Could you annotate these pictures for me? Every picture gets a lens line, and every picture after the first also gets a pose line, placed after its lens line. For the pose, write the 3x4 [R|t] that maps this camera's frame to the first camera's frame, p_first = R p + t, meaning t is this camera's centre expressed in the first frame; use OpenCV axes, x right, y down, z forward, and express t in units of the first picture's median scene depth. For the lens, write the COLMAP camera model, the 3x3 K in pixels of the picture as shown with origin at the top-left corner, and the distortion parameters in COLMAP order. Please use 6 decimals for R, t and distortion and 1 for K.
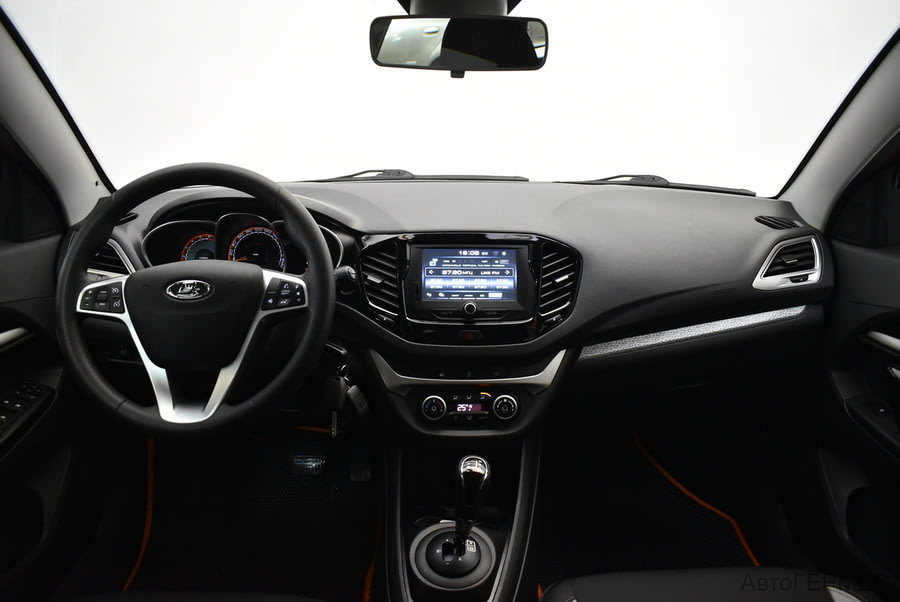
lens RADIAL K [[715.7, 0, 448.4], [0, 715.7, 299.6], [0, 0, 1]] dist [-0.087310, 0.004518]
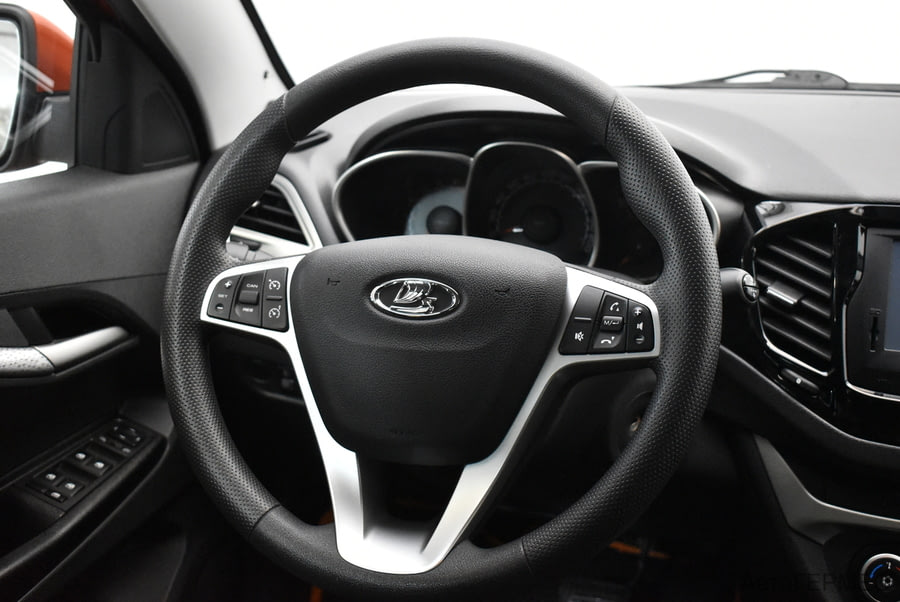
lens RADIAL K [[1165.6, 0, 451.2], [0, 1165.6, 301.2], [0, 0, 1]] dist [-0.080186, 0.000000]
pose [[0.949312, 0.085525, -0.302476, -0.081814], [-0.080632, 0.996332, 0.028651, -0.029816], [0.303817, -0.002809, 0.952726, 0.198405]]
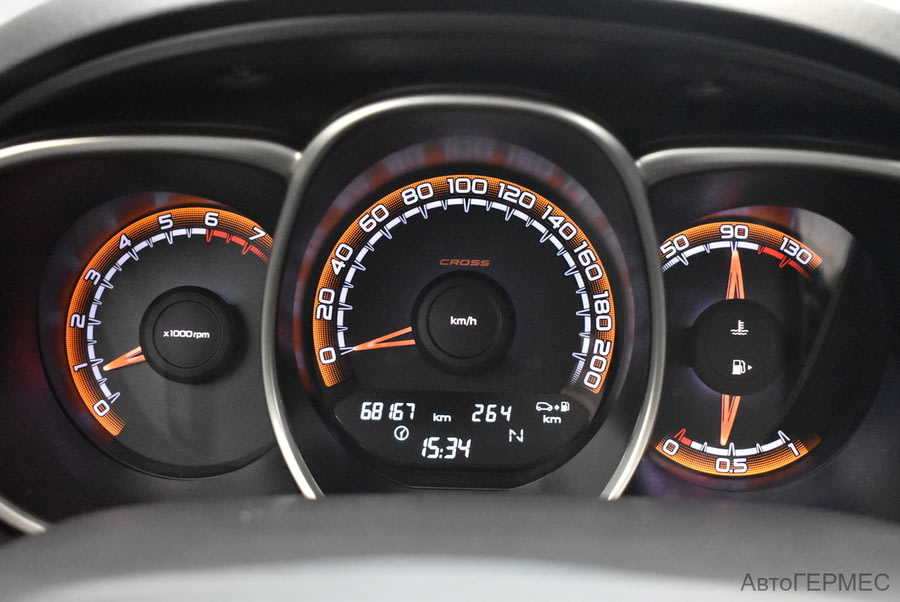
lens RADIAL K [[1343.4, 0, 449.2], [0, 1343.4, 300.3], [0, 0, 1]] dist [-0.025884, 0.000000]
pose [[0.998812, 0.008929, -0.047908, -0.297607], [-0.008425, 0.999907, 0.010714, -0.083951], [0.047999, -0.010298, 0.998794, 0.740378]]
